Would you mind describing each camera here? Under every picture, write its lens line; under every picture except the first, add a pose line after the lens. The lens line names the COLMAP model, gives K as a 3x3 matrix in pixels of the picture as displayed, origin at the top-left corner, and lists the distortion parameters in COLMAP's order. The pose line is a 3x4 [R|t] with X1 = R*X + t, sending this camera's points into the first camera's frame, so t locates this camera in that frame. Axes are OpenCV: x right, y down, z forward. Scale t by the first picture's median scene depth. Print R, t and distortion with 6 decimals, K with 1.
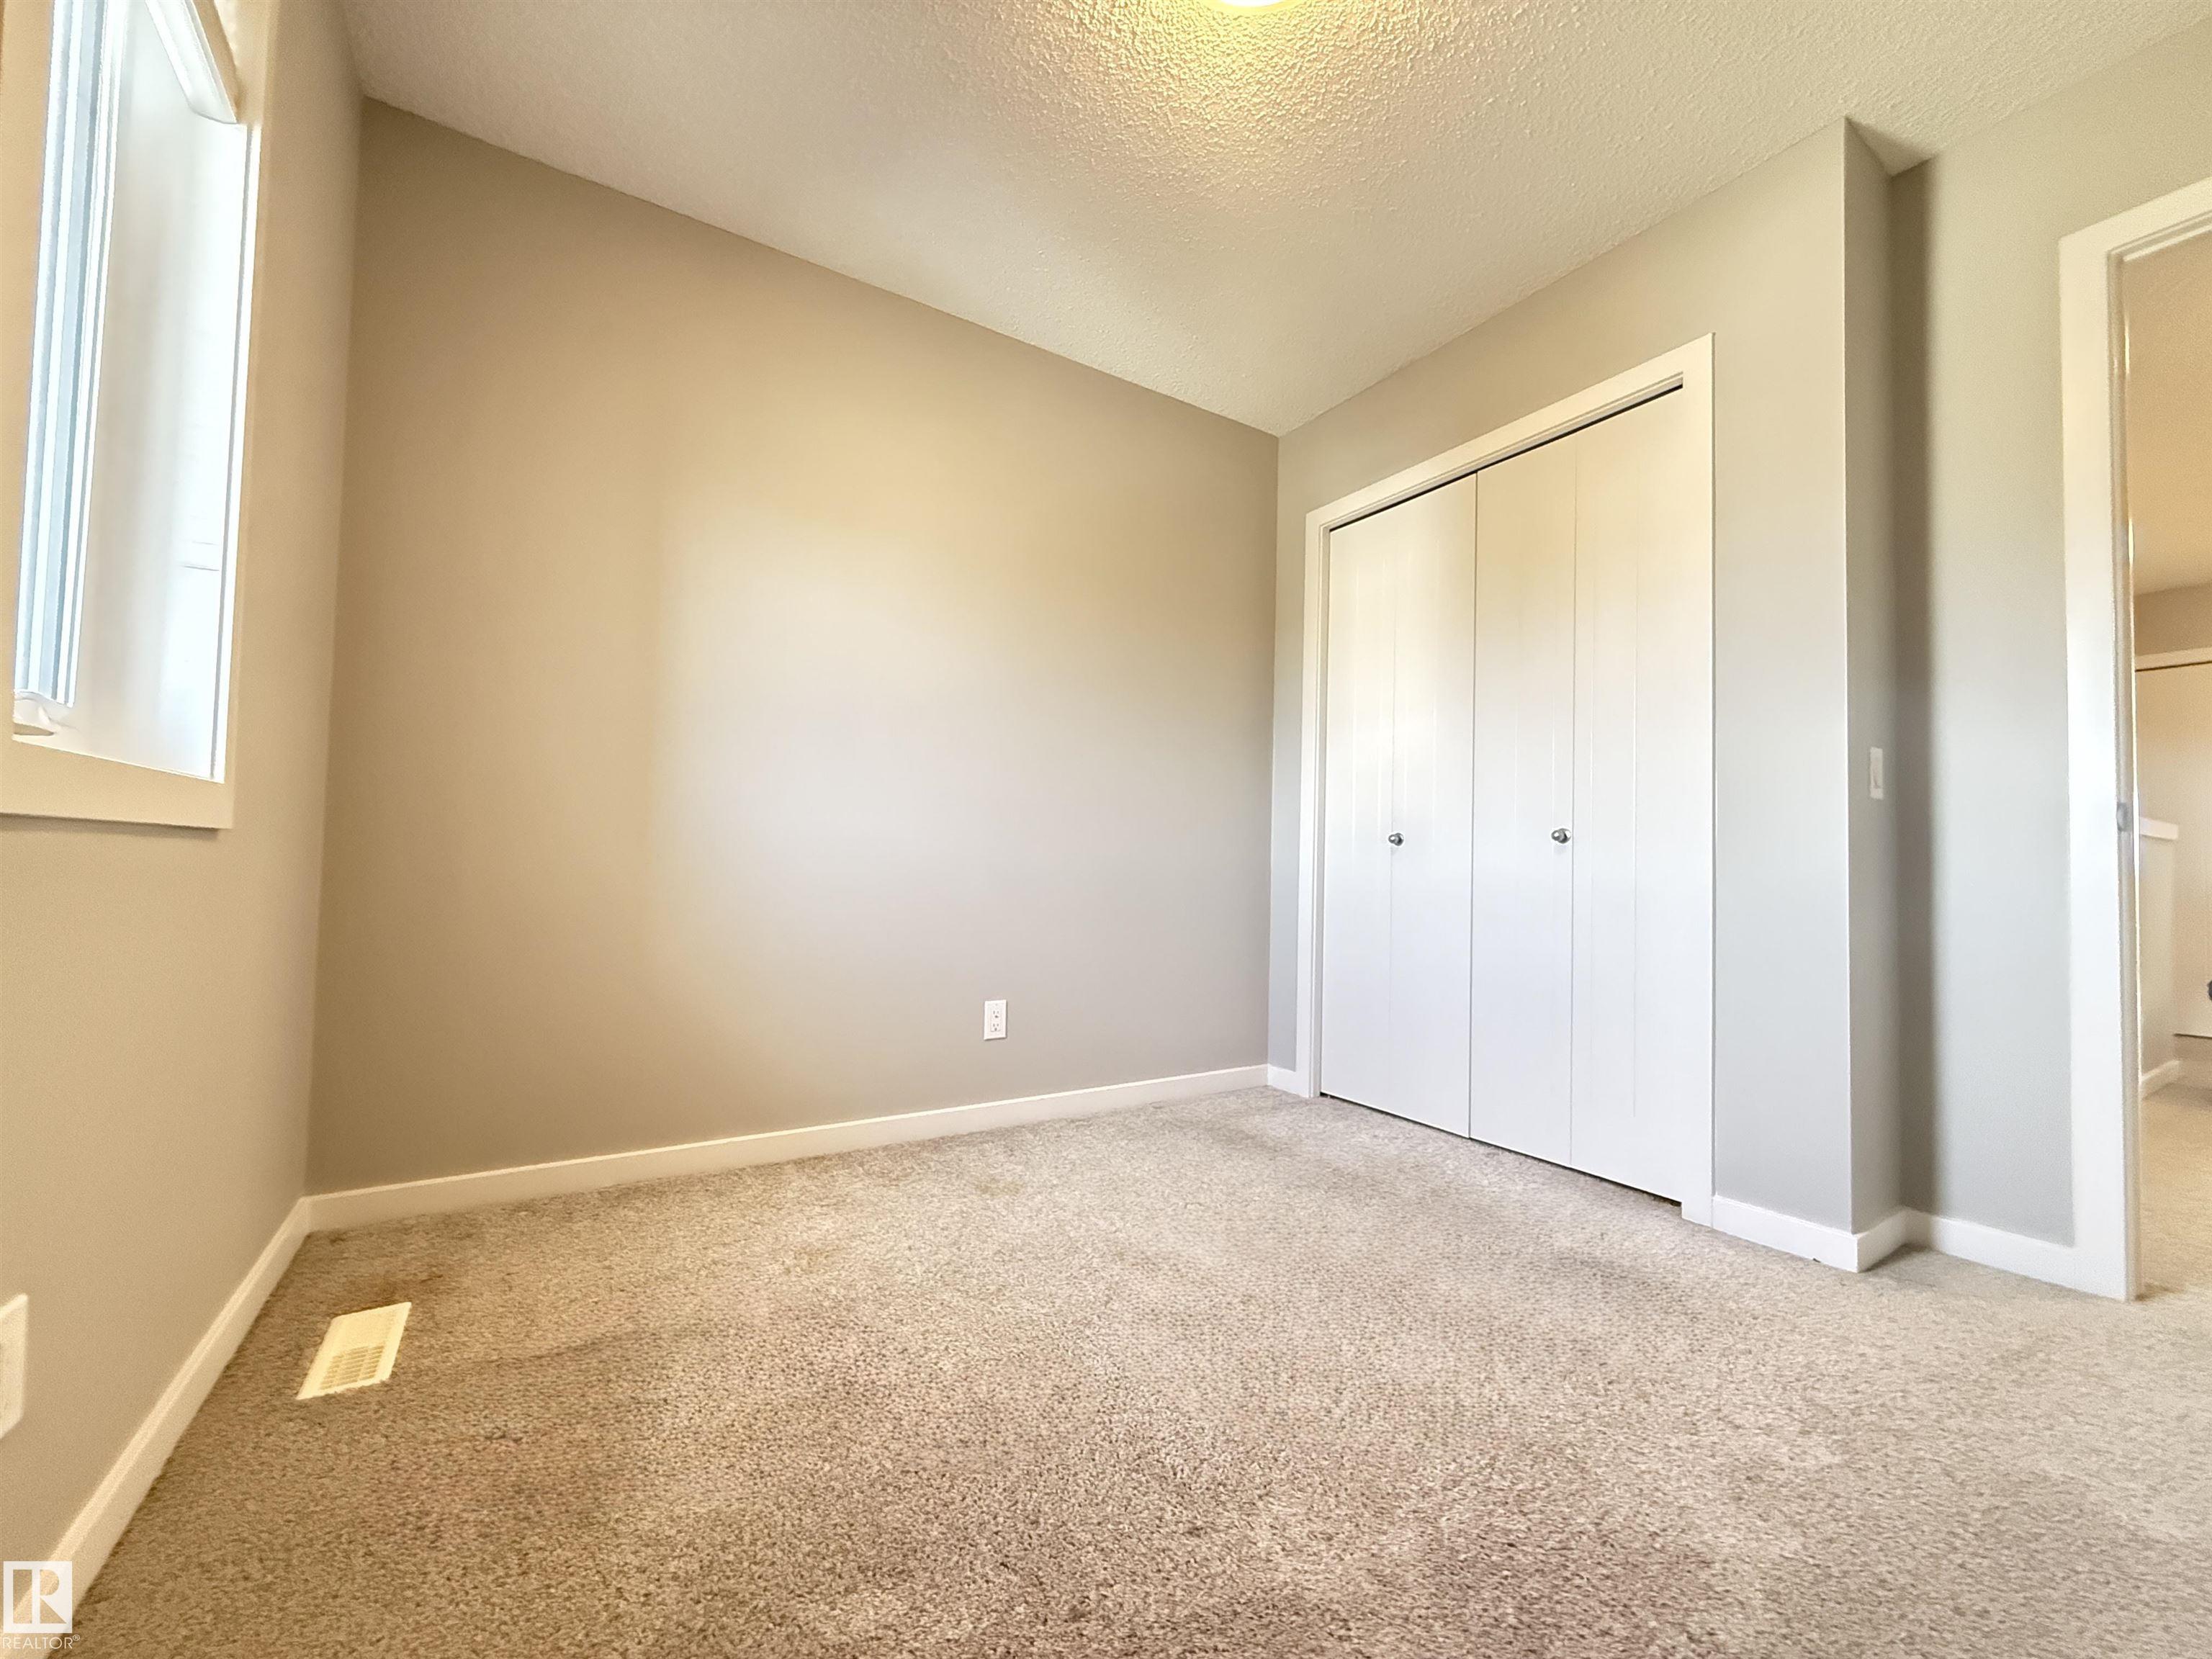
lens RADIAL K [[881.5, 0, 1102.2], [0, 881.5, 832.5], [0, 0, 1]] dist [-0.000658, 0.000158]
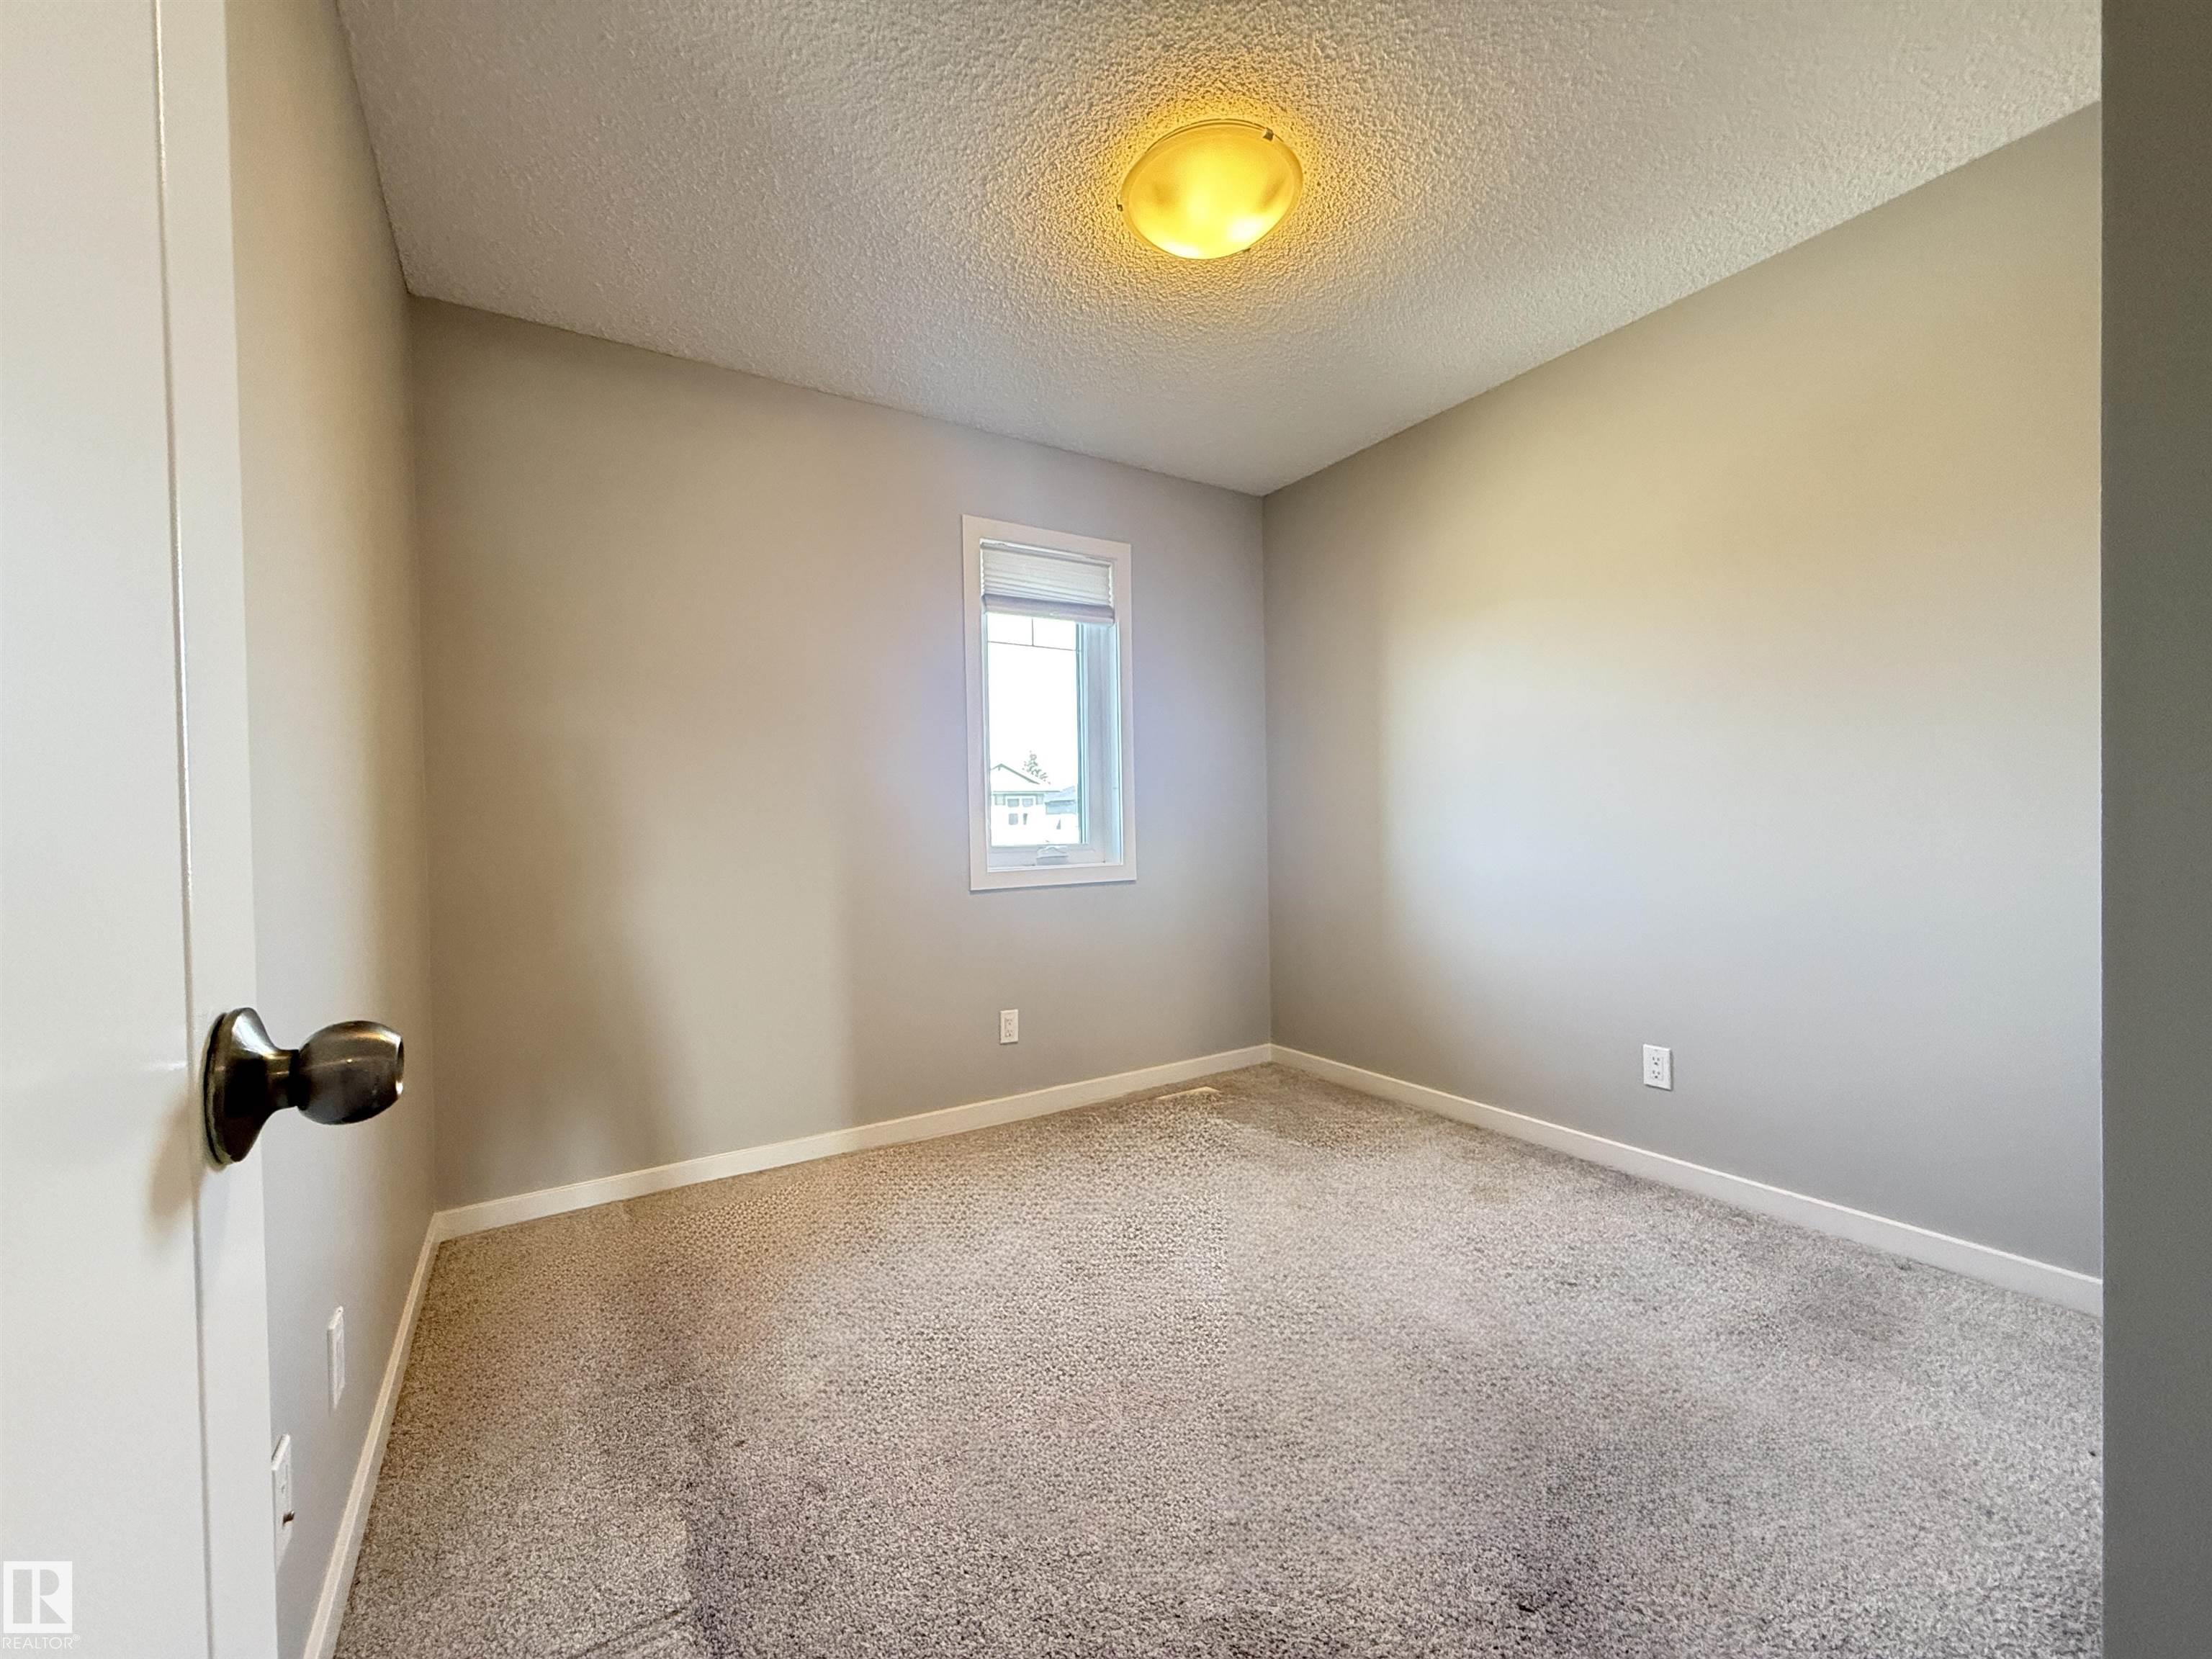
lens RADIAL K [[881.5, 0, 1102.2], [0, 881.5, 832.5], [0, 0, 1]] dist [-0.000658, 0.000158]
pose [[-0.006048, -0.011425, -0.999916, 0.884669], [0.063887, 0.997888, -0.011788, -0.063074], [0.997939, -0.063953, -0.005305, 0.480254]]
